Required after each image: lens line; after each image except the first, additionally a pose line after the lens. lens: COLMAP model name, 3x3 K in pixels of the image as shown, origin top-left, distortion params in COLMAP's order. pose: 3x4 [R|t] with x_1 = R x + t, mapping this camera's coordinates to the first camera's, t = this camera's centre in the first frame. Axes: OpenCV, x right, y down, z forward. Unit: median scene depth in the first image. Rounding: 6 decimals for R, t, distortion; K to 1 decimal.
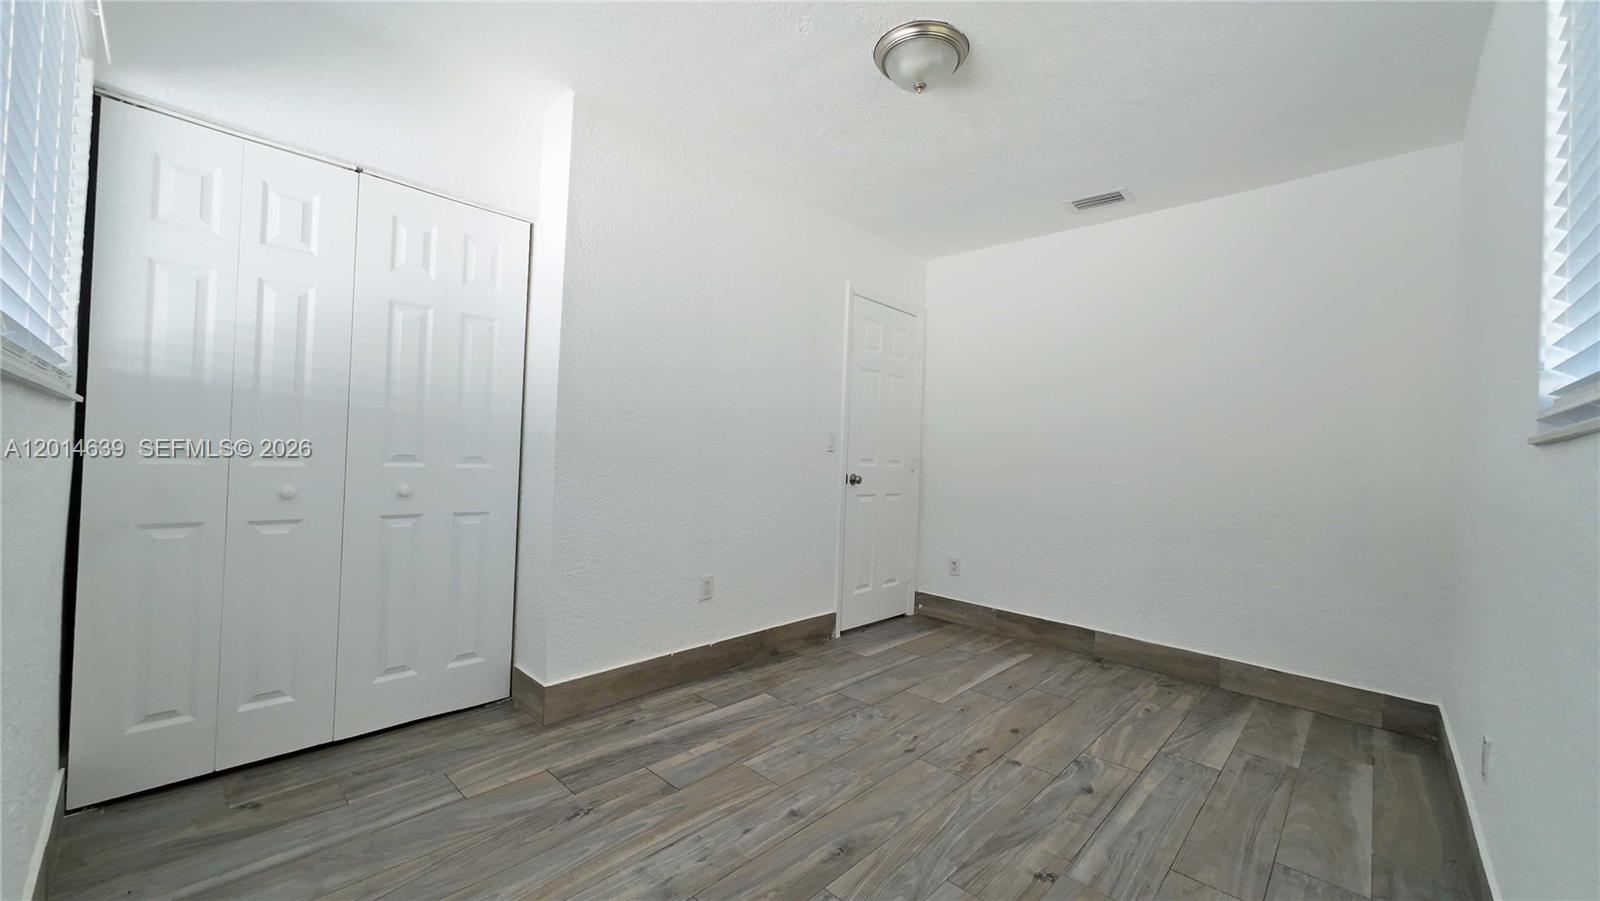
lens RADIAL K [[611.9, 0, 798.6], [0, 611.9, 448.1], [0, 0, 1]] dist [0.000245, 0.000048]
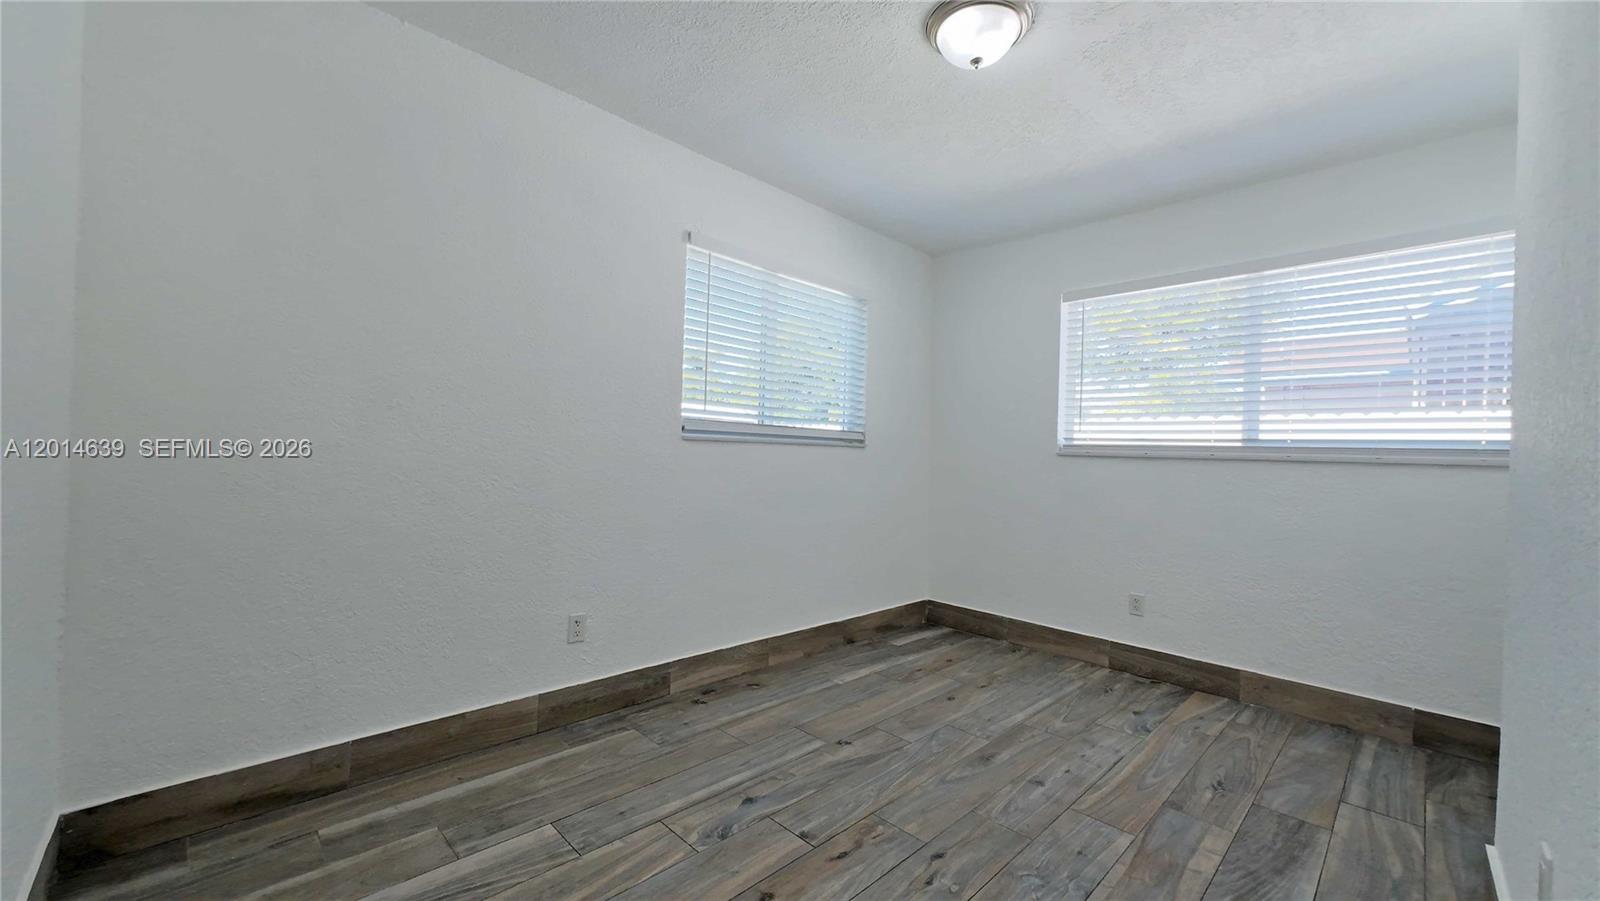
lens RADIAL K [[611.9, 0, 799.9], [0, 611.9, 451.1], [0, 0, 1]] dist [0.000245, 0.000048]
pose [[-0.996775, -0.071785, 0.035864, 0.413846], [-0.072373, 0.997259, -0.015389, 0.026596], [-0.034661, -0.017935, -0.999238, 2.035367]]
